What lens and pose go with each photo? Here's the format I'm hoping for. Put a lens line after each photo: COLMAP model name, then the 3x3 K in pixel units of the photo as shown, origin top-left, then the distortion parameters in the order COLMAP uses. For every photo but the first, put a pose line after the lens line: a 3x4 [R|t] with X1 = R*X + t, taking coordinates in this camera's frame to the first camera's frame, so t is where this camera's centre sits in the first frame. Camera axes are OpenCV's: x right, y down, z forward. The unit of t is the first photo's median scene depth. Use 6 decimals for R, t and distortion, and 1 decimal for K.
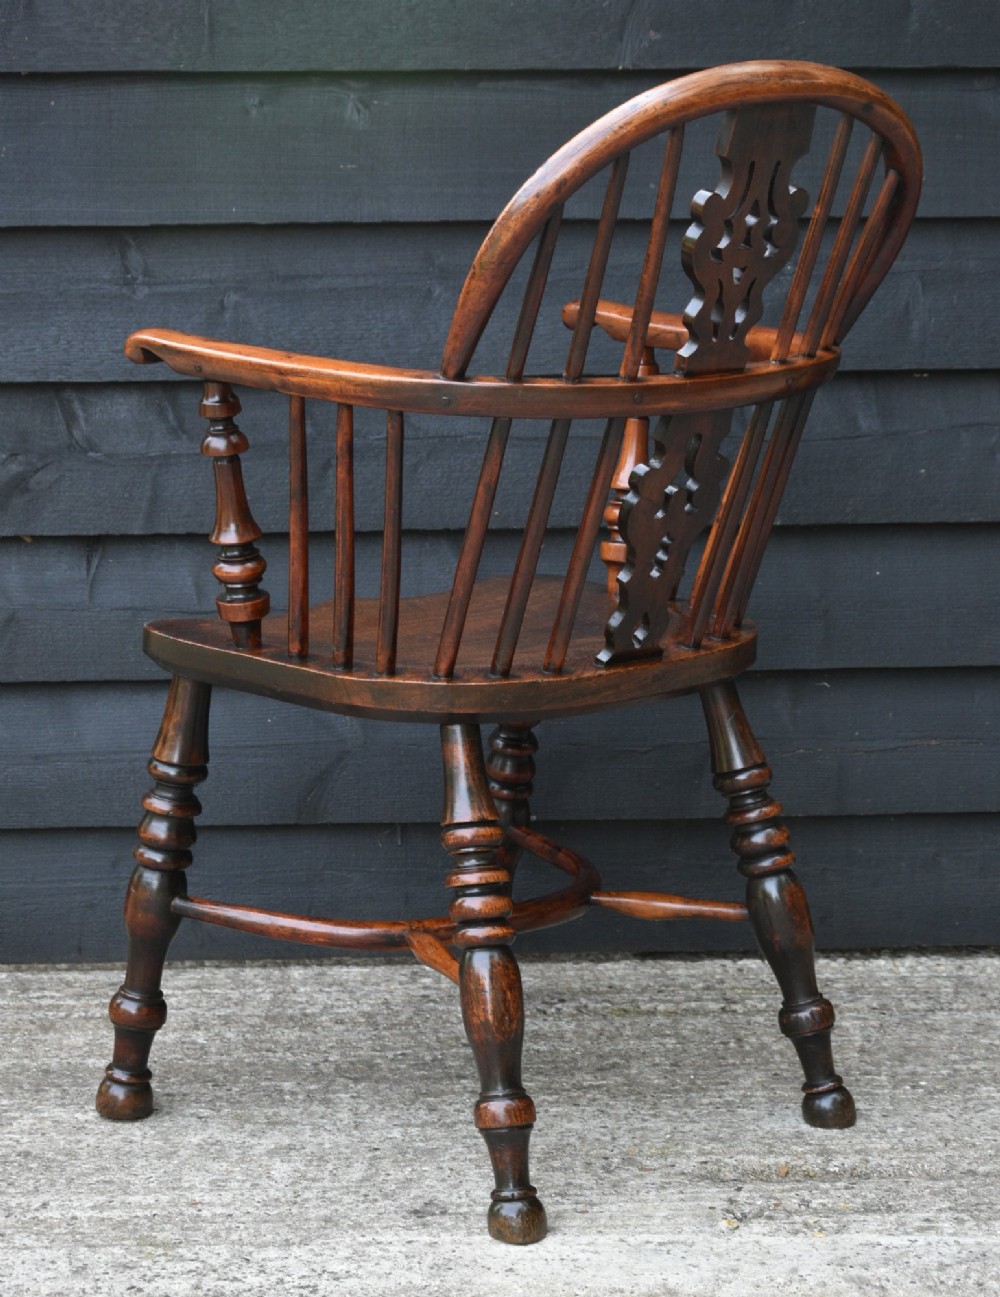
lens RADIAL K [[2912.8, 0, 522.2], [0, 2912.8, 656.9], [0, 0, 1]] dist [-0.028644, 0.000000]
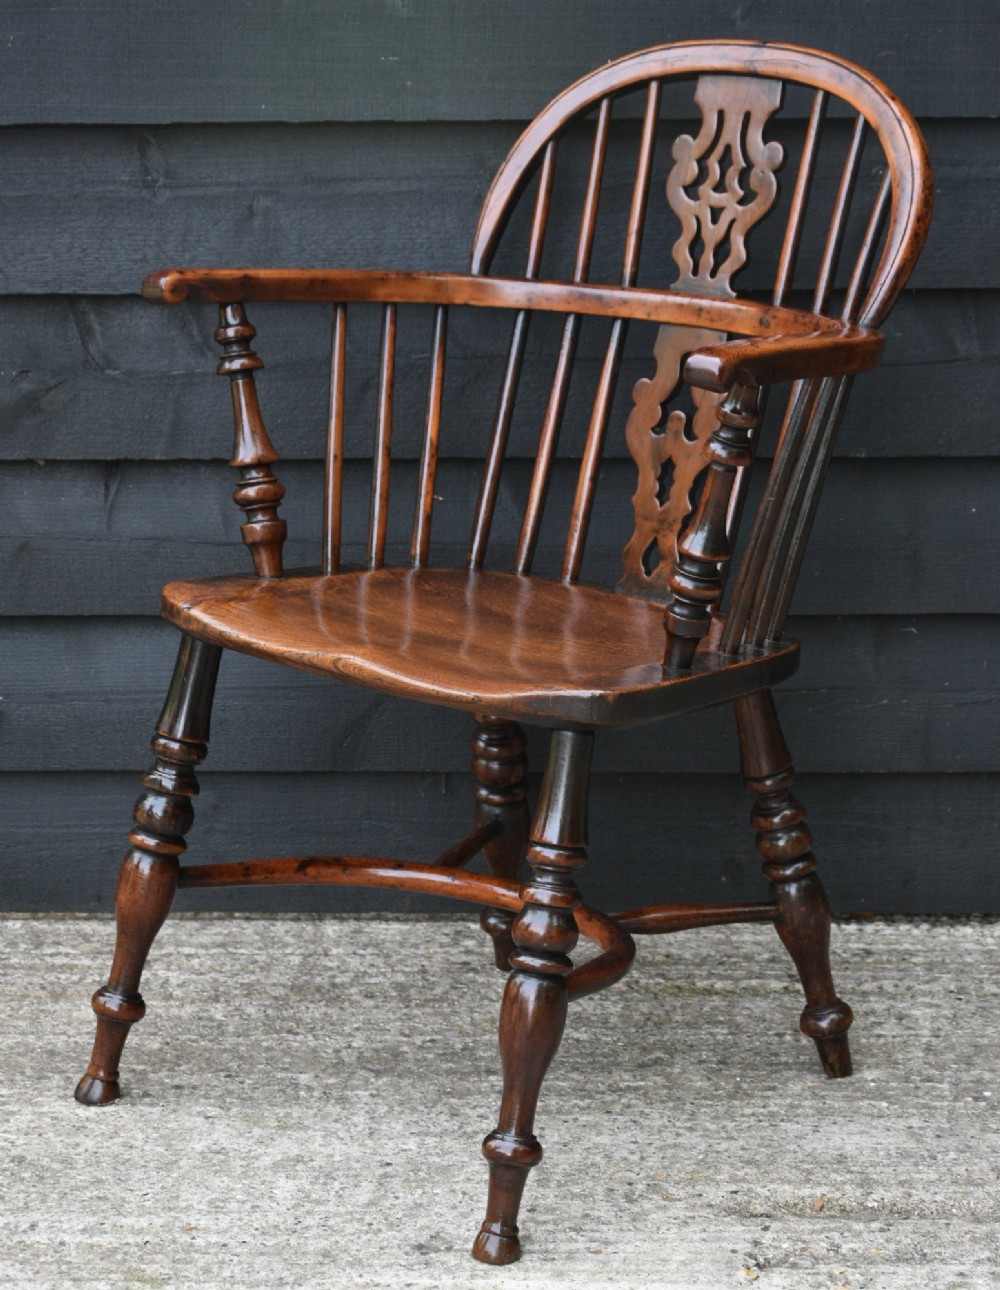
lens RADIAL K [[3356.0, 0, 511.8], [0, 3356.0, 691.5], [0, 0, 1]] dist [-0.029473, 0.000000]
pose [[0.997910, 0.020620, -0.061241, 0.049236], [-0.013793, 0.993849, 0.109879, -0.095313], [0.063130, -0.108805, 0.992056, -0.053540]]
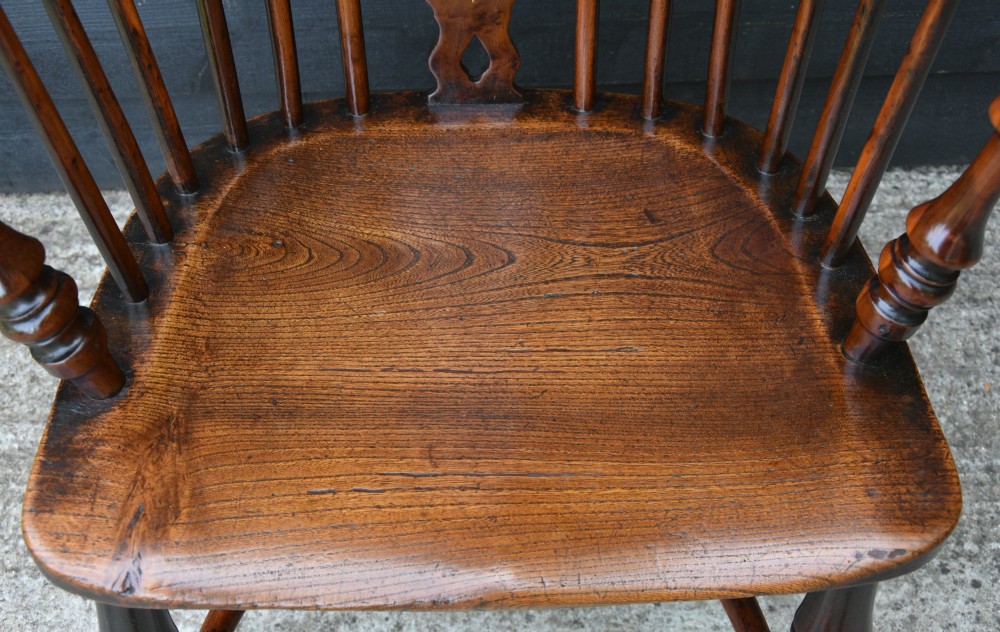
lens RADIAL K [[1161.9, 0, 496.5], [0, 1161.9, 341.2], [0, 0, 1]] dist [-0.026257, 0.000000]
pose [[0.999768, 0.018919, -0.010317, 0.031873], [-0.005603, 0.690497, 0.723314, -0.183424], [0.020808, -0.723088, 0.690443, 0.759182]]
